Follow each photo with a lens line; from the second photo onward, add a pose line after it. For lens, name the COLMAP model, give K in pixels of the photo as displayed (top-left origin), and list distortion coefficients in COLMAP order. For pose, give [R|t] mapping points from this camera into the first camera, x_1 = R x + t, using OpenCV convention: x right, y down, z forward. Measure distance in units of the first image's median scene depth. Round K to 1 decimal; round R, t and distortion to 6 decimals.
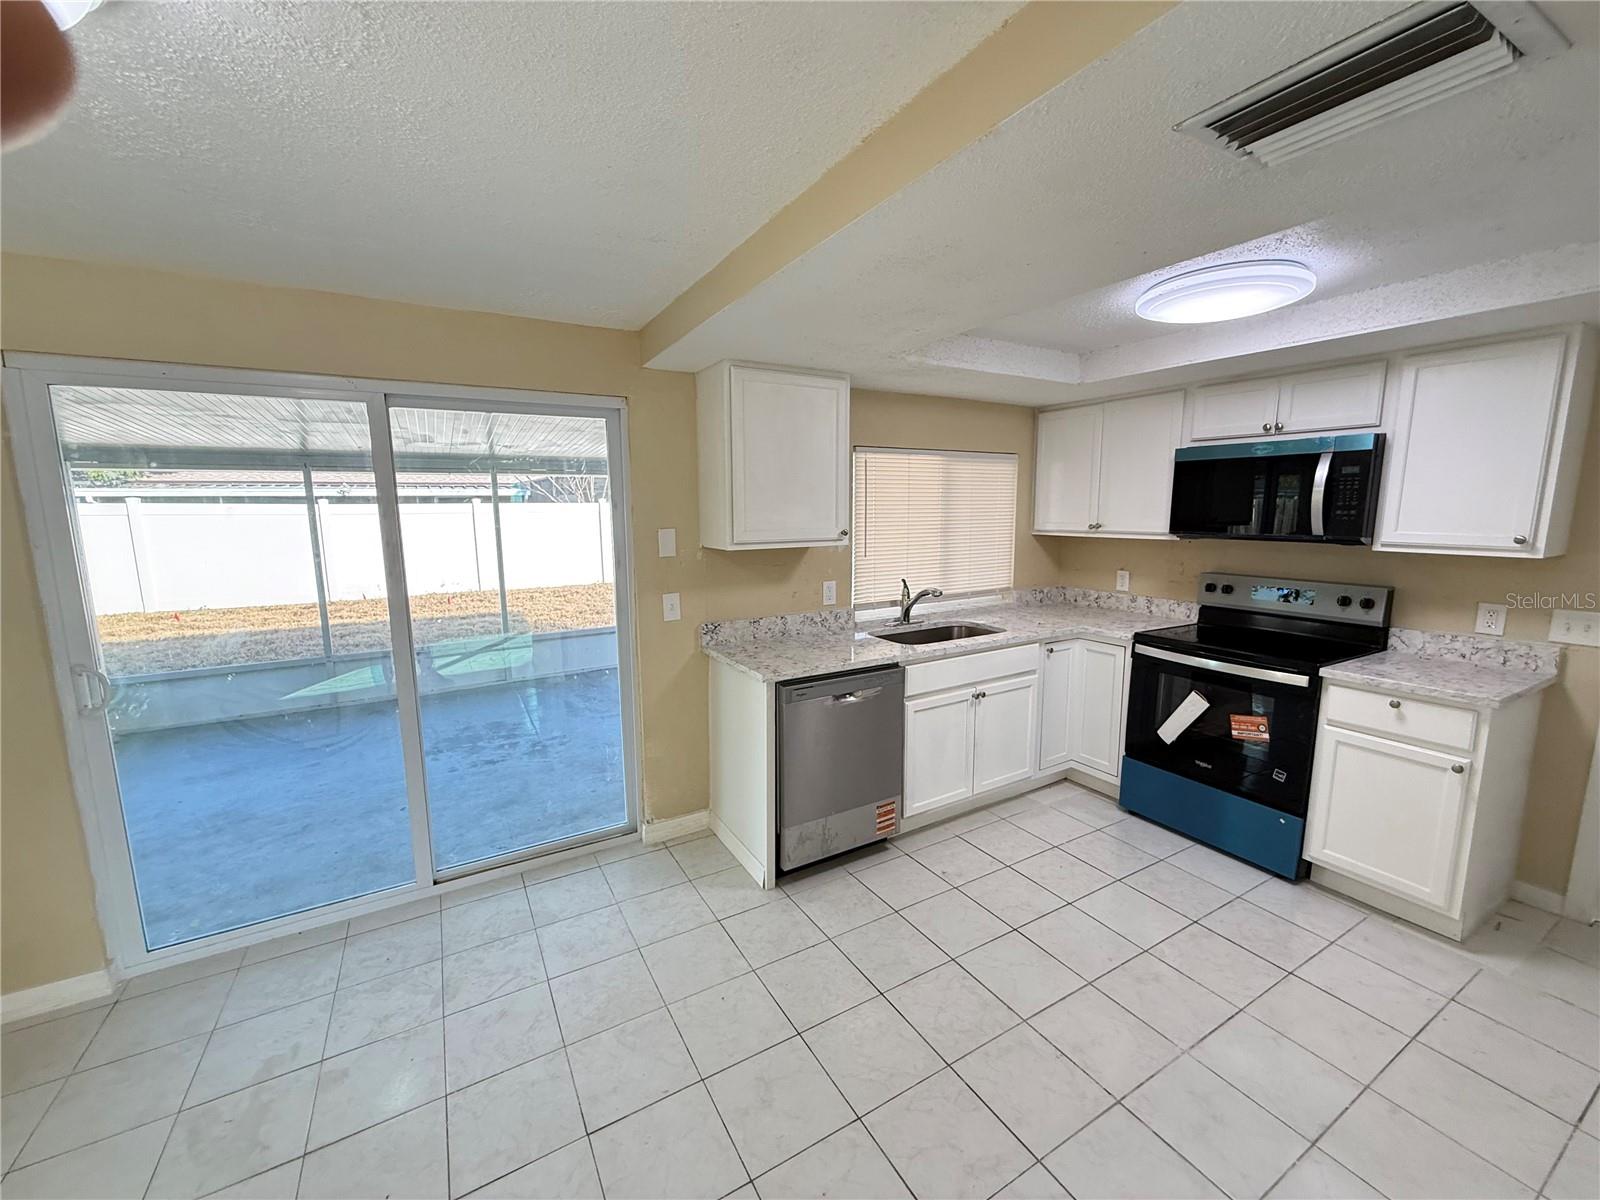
lens RADIAL K [[641.0, 0, 797.9], [0, 641.0, 597.6], [0, 0, 1]] dist [0.002969, 0.000400]
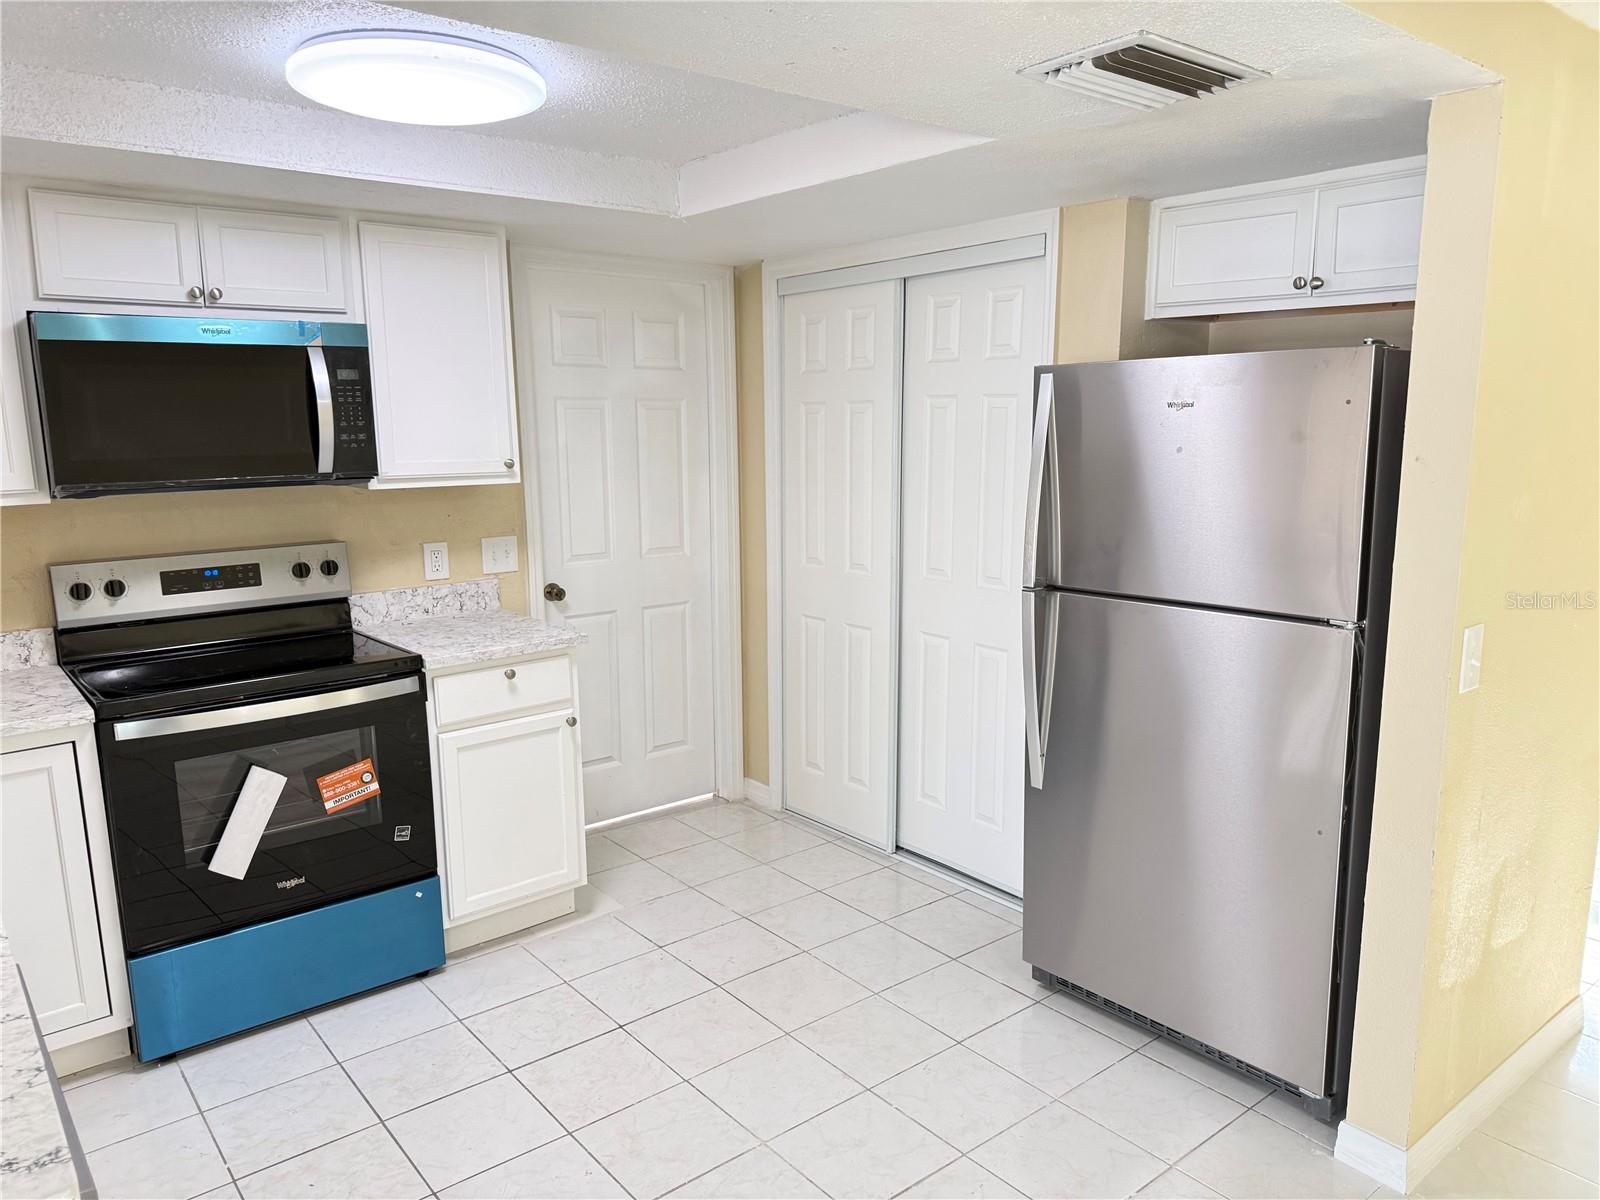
lens RADIAL K [[1136.2, 0, 801.1], [0, 1136.2, 608.3], [0, 0, 1]] dist [0.058652, -0.015373]
pose [[-0.150081, -0.167746, 0.974339, -0.431609], [0.156973, 0.968958, 0.190999, -0.111290], [-0.976133, 0.181610, -0.119091, 0.693915]]
